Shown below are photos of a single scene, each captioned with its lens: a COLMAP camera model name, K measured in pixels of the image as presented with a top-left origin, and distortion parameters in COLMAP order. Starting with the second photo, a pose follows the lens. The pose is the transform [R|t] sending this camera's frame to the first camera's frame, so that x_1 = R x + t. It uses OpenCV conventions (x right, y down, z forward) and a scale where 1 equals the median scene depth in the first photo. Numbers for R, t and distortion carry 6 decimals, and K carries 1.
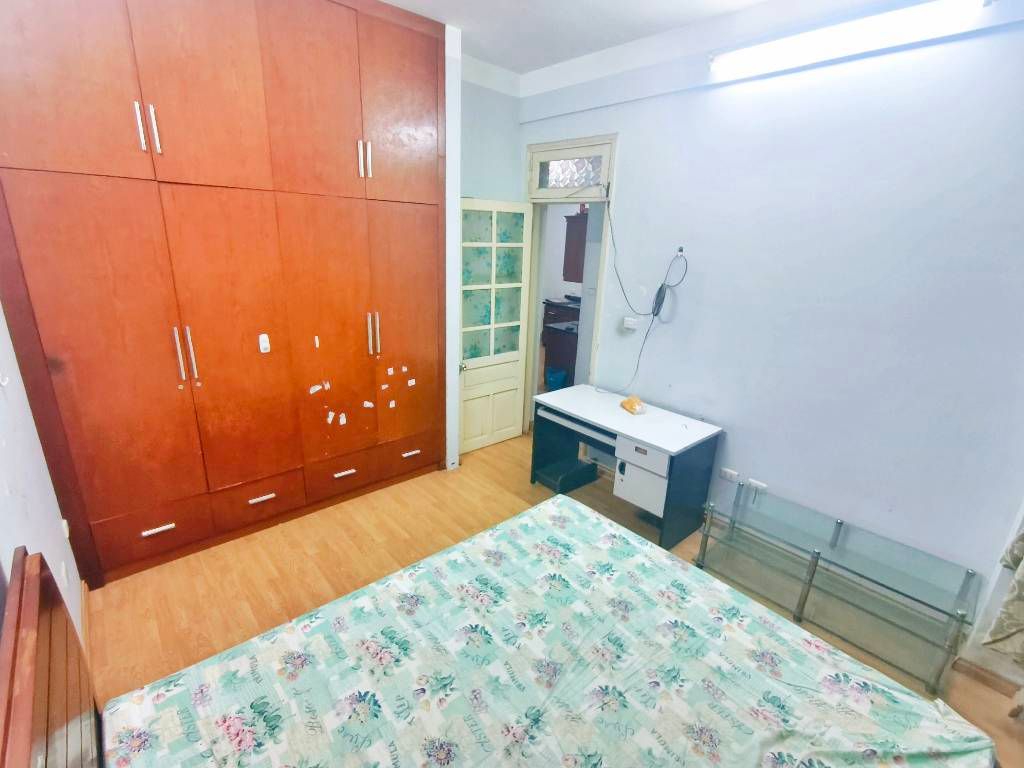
lens RADIAL K [[473.1, 0, 511.4], [0, 473.1, 386.0], [0, 0, 1]] dist [-0.003653, -0.001138]
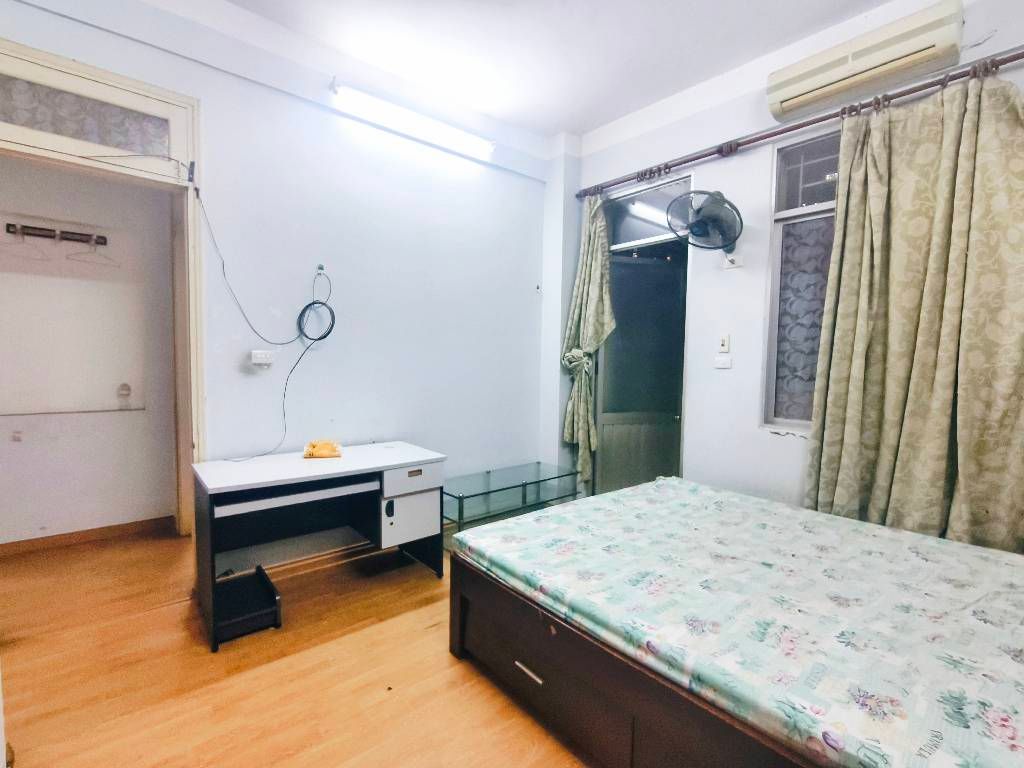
lens RADIAL K [[473.1, 0, 511.4], [0, 473.1, 386.0], [0, 0, 1]] dist [-0.003653, -0.001138]
pose [[0.017207, -0.092920, 0.995525, -0.596962], [0.286922, 0.954254, 0.084108, -0.044987], [-0.957799, 0.284191, 0.043081, 0.720030]]
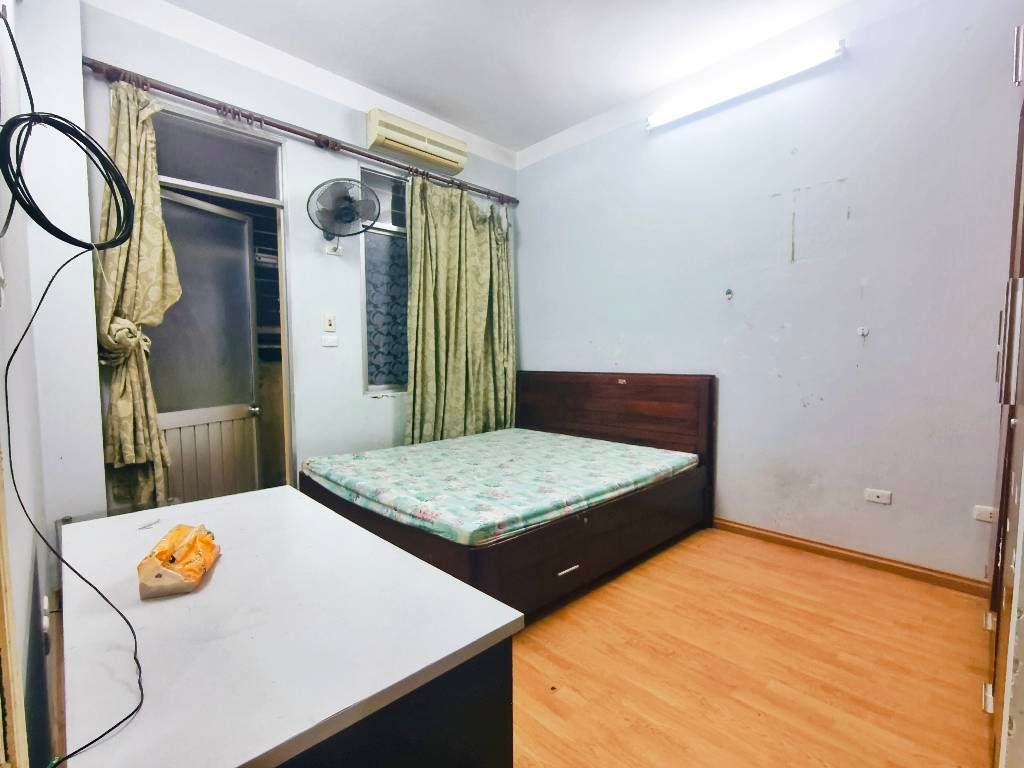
lens RADIAL K [[473.1, 0, 511.4], [0, 473.1, 386.0], [0, 0, 1]] dist [-0.003653, -0.001138]
pose [[-0.998484, -0.031727, -0.044986, 0.076800], [-0.045852, 0.931556, 0.360696, -0.202323], [0.030463, 0.362212, -0.931598, 1.418251]]
